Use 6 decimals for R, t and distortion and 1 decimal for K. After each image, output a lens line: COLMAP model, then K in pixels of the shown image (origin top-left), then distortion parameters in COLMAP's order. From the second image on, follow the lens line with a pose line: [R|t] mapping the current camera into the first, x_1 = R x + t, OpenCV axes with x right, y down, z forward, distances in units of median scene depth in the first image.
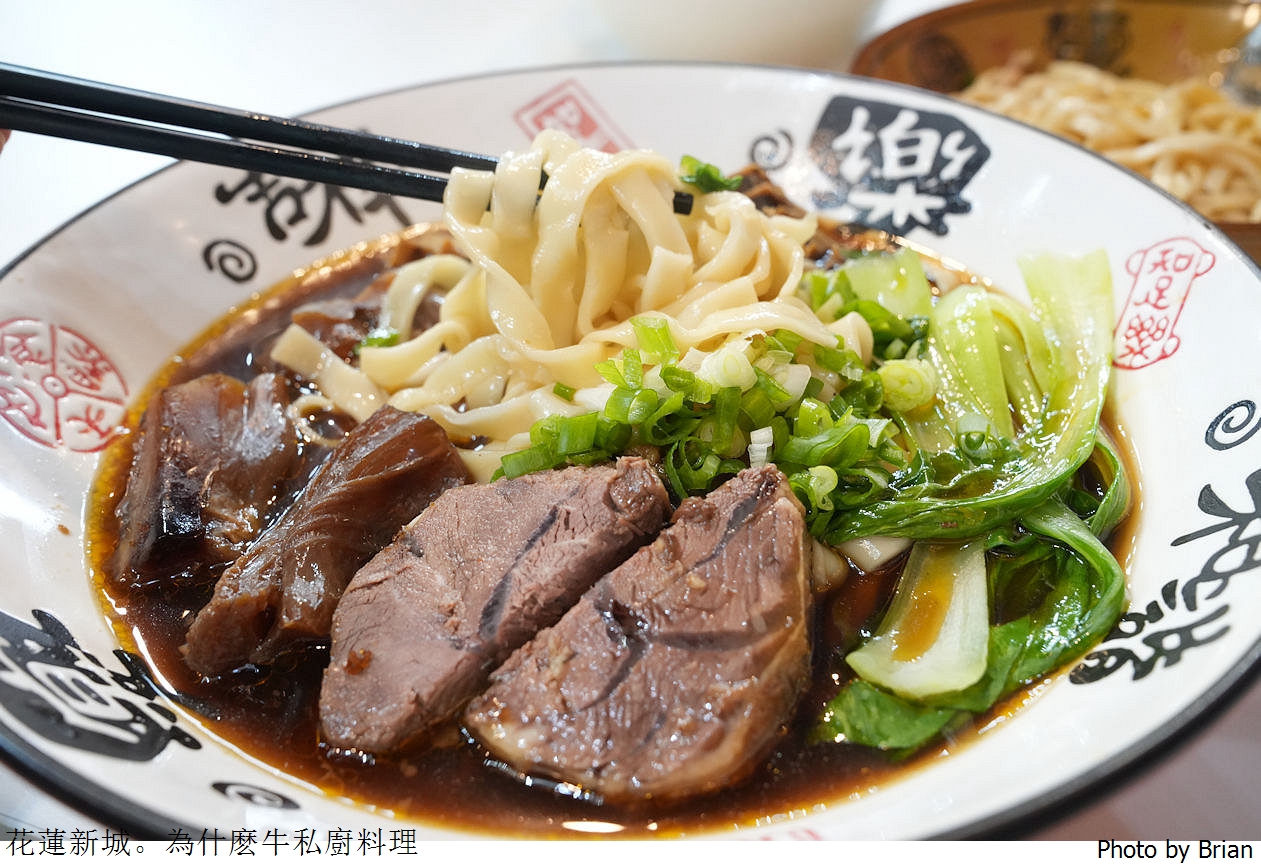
lens RADIAL K [[1308.1, 0, 630.5], [0, 1308.1, 433.0], [0, 0, 1]] dist [-0.030808, 0.012382]
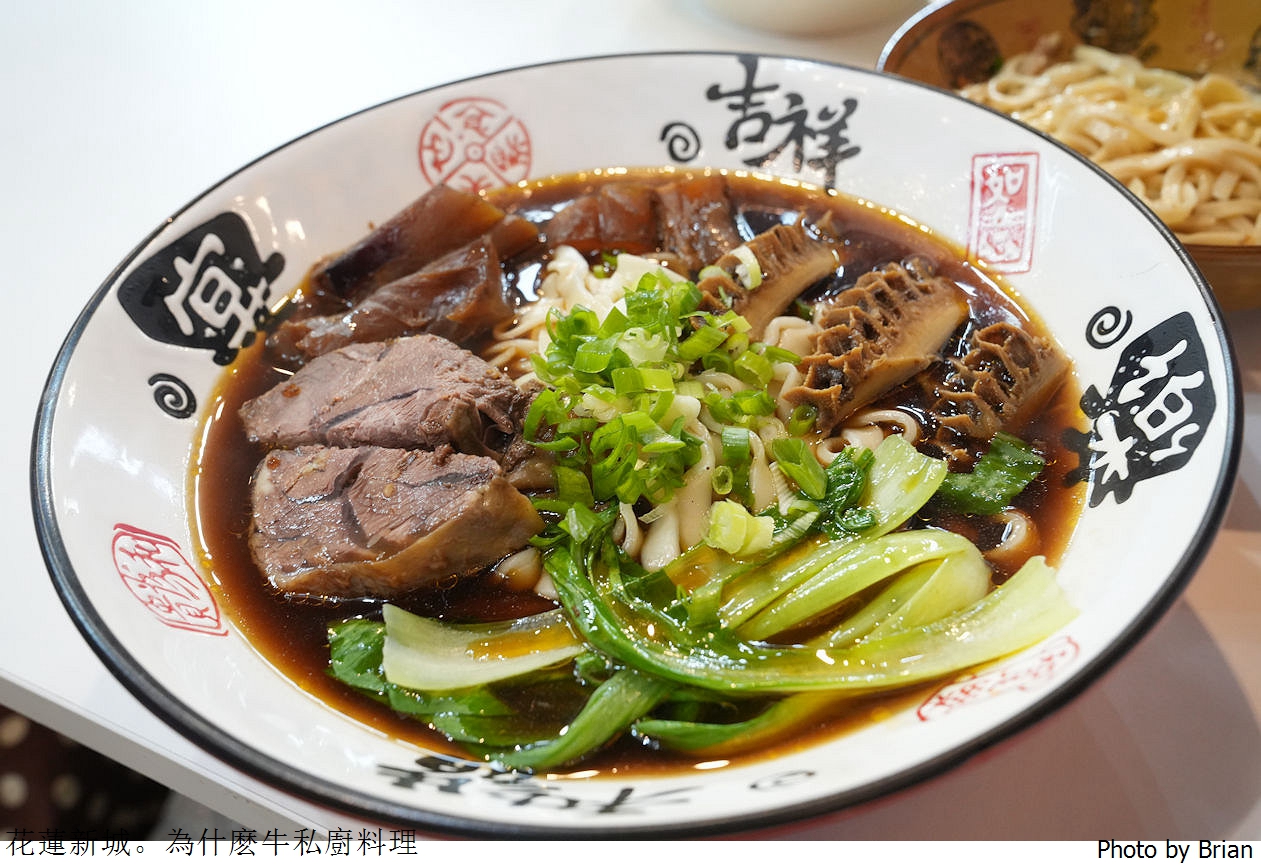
lens RADIAL K [[1308.1, 0, 630.5], [0, 1308.1, 433.0], [0, 0, 1]] dist [-0.030808, 0.012382]
pose [[0.420757, 0.613524, -0.668245, 0.767644], [-0.492140, 0.773178, 0.399992, -0.446973], [0.762078, 0.160571, 0.627260, 0.262818]]
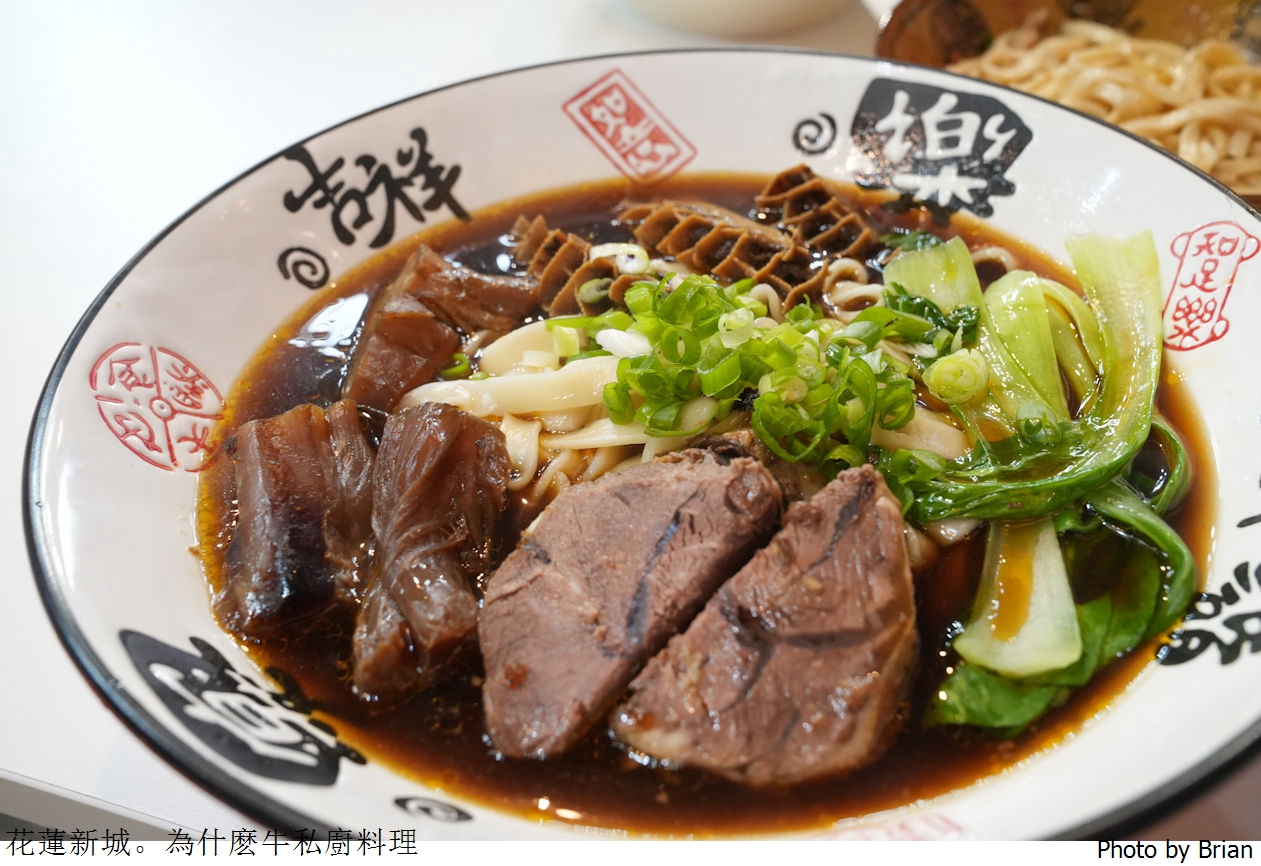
lens RADIAL K [[1308.1, 0, 630.5], [0, 1308.1, 433.0], [0, 0, 1]] dist [-0.030808, 0.012382]
pose [[0.998767, -0.041234, 0.027659, -0.095497], [0.039377, 0.997134, 0.064603, -0.066772], [-0.030243, -0.063435, 0.997528, -0.049025]]
